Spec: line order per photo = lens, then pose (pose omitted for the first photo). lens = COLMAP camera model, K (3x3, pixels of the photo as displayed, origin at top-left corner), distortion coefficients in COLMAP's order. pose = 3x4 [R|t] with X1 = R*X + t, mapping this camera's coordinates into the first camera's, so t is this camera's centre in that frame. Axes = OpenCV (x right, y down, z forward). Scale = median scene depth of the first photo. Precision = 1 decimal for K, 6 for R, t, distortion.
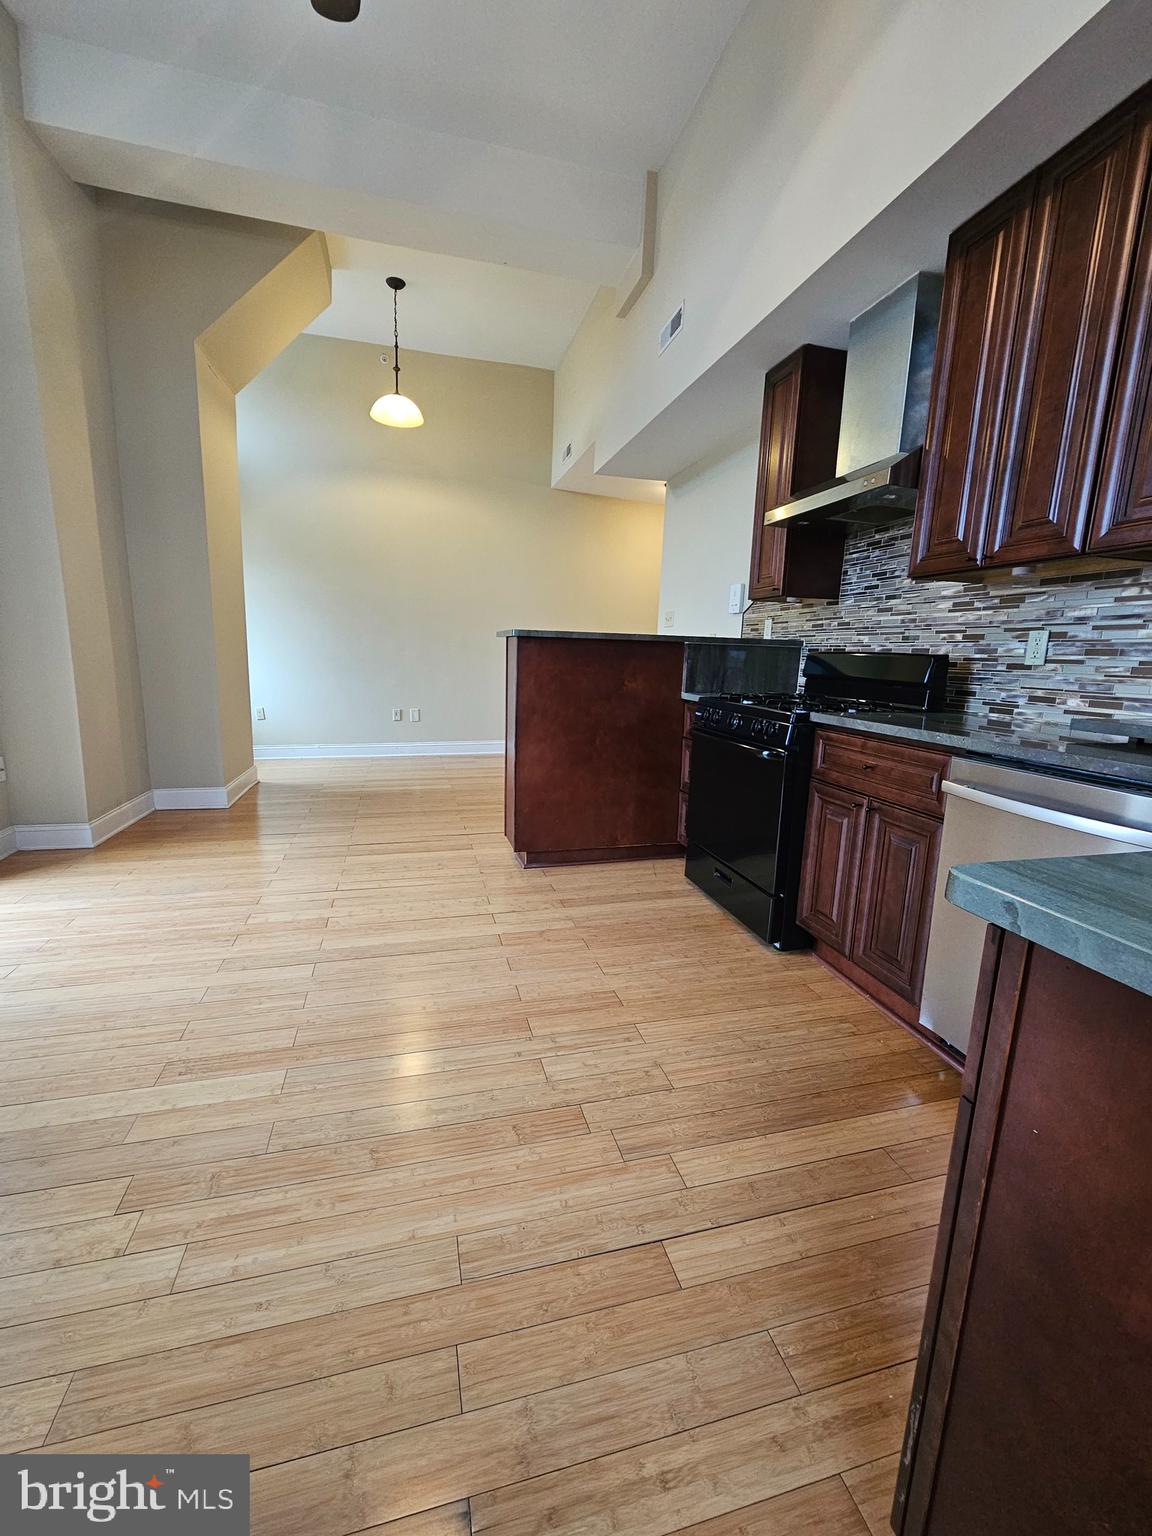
lens RADIAL K [[616.1, 0, 576.0], [0, 616.1, 768.0], [0, 0, 1]] dist [0.000877, 0.000073]
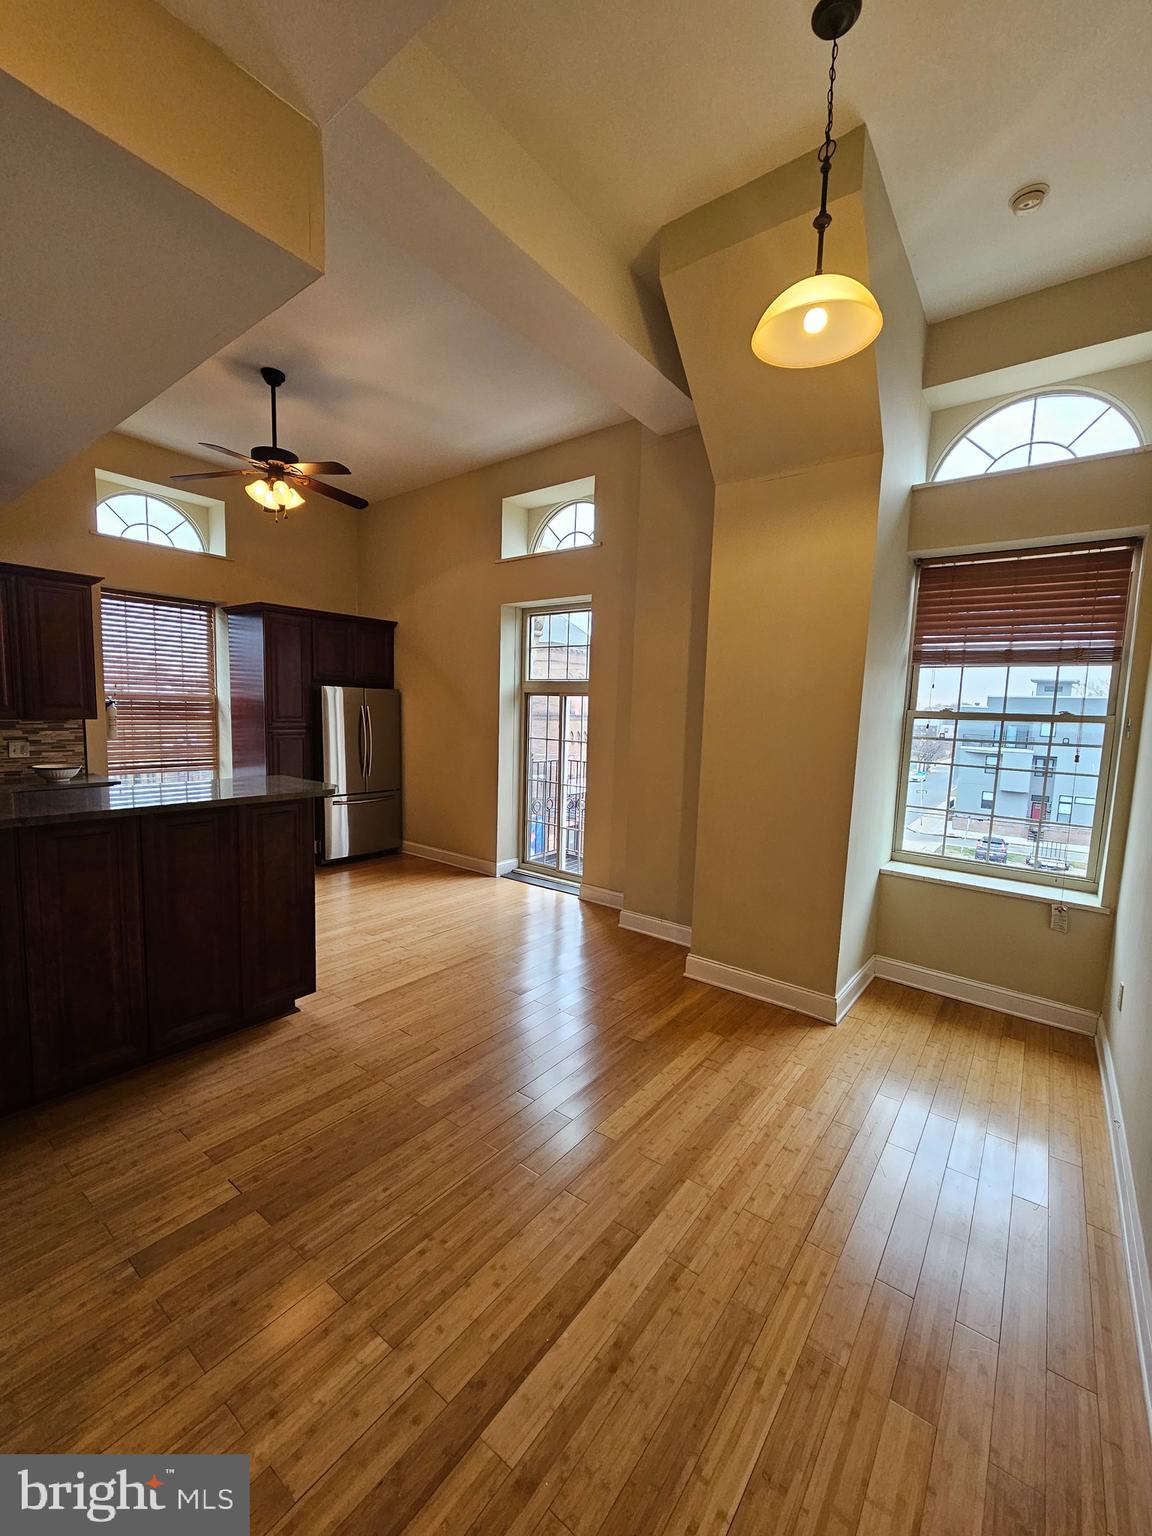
lens RADIAL K [[616.1, 0, 576.0], [0, 616.1, 768.0], [0, 0, 1]] dist [0.000877, 0.000073]
pose [[-0.794517, 0.007426, -0.607197, 0.136783], [-0.164892, 0.959716, 0.227499, -0.515020], [0.584426, 0.280874, -0.761286, 1.908286]]
